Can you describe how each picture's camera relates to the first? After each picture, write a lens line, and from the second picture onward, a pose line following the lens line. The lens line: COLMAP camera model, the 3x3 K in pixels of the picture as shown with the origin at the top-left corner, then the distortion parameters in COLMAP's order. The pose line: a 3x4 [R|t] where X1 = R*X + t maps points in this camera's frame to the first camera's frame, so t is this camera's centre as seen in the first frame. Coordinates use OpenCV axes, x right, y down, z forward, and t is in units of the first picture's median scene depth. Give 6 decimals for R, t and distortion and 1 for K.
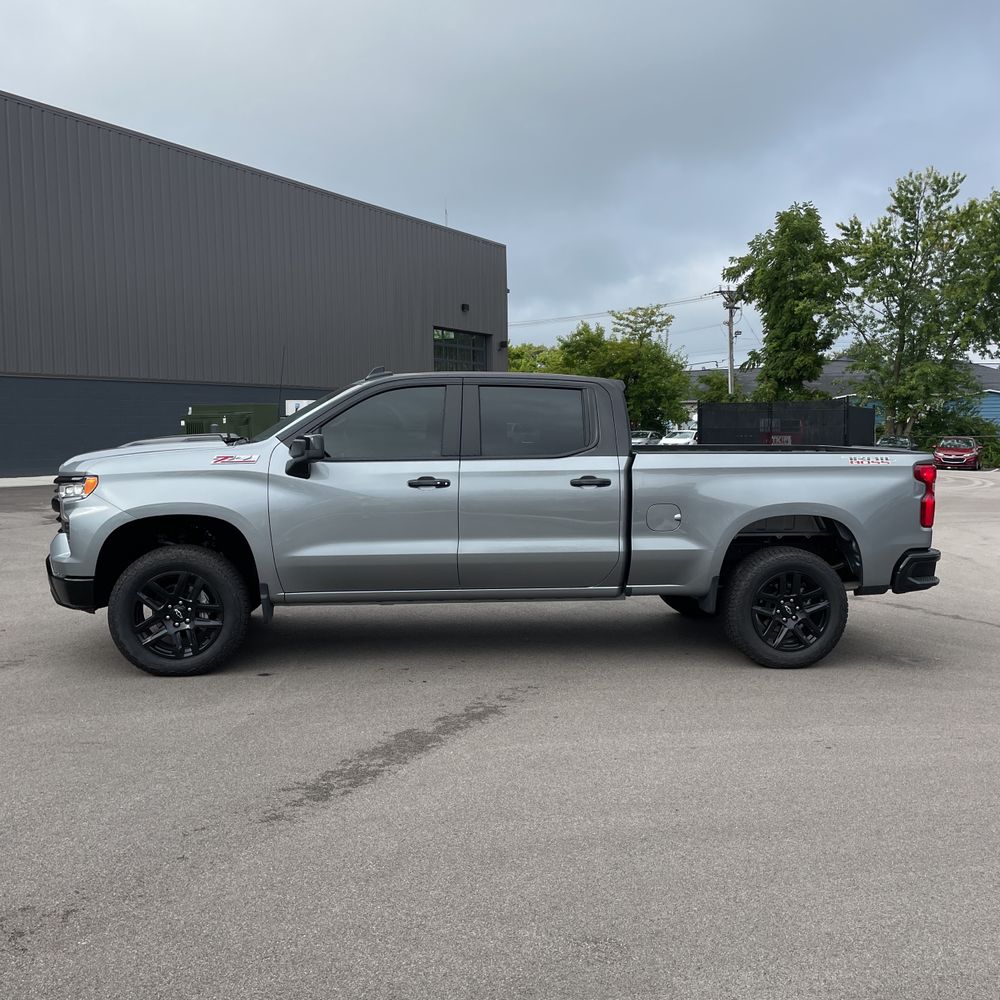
lens RADIAL K [[999.6, 0, 506.6], [0, 999.6, 496.4], [0, 0, 1]] dist [0.105575, -0.169439]
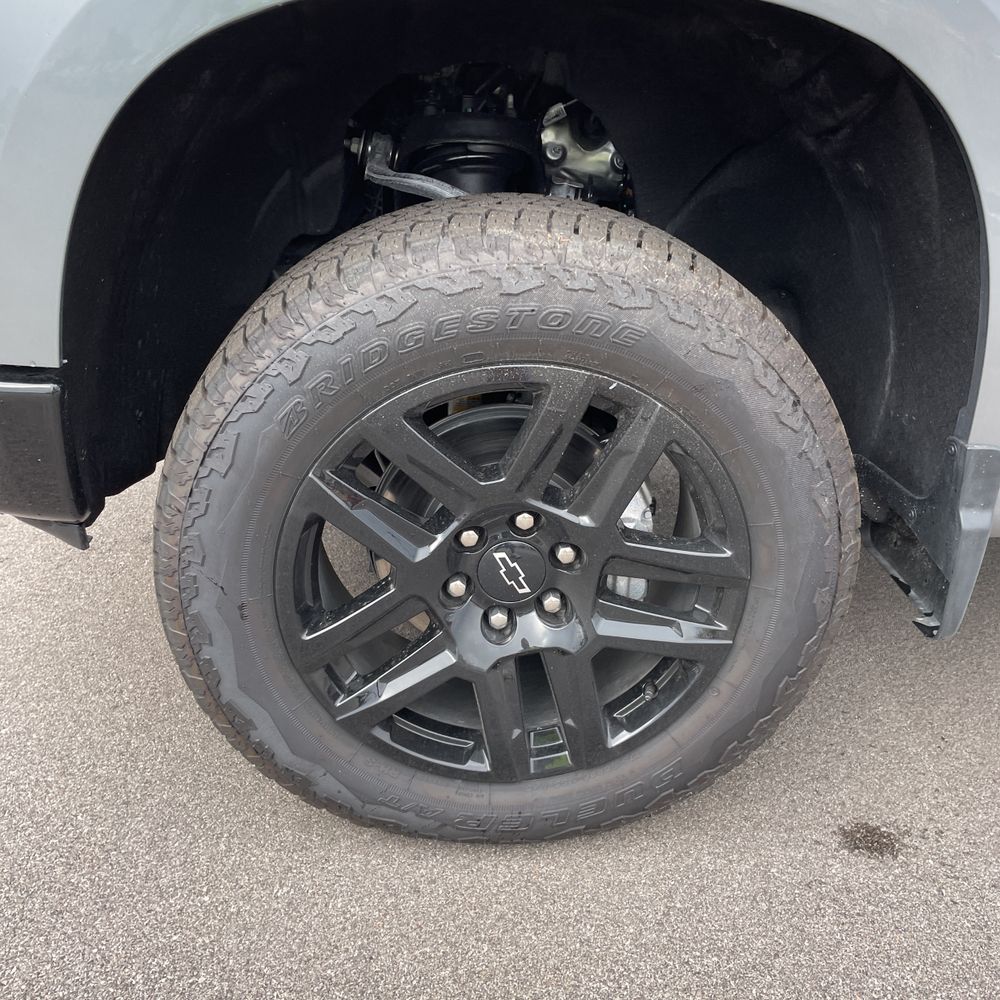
lens RADIAL K [[999.3, 0, 495.1], [0, 999.3, 499.9], [0, 0, 1]] dist [0.087420, -0.114563]
pose [[0.996794, 0.065608, -0.045805, -0.037556], [-0.046420, 0.940425, 0.336817, 0.004532], [0.065175, -0.333611, 0.940455, 0.096794]]
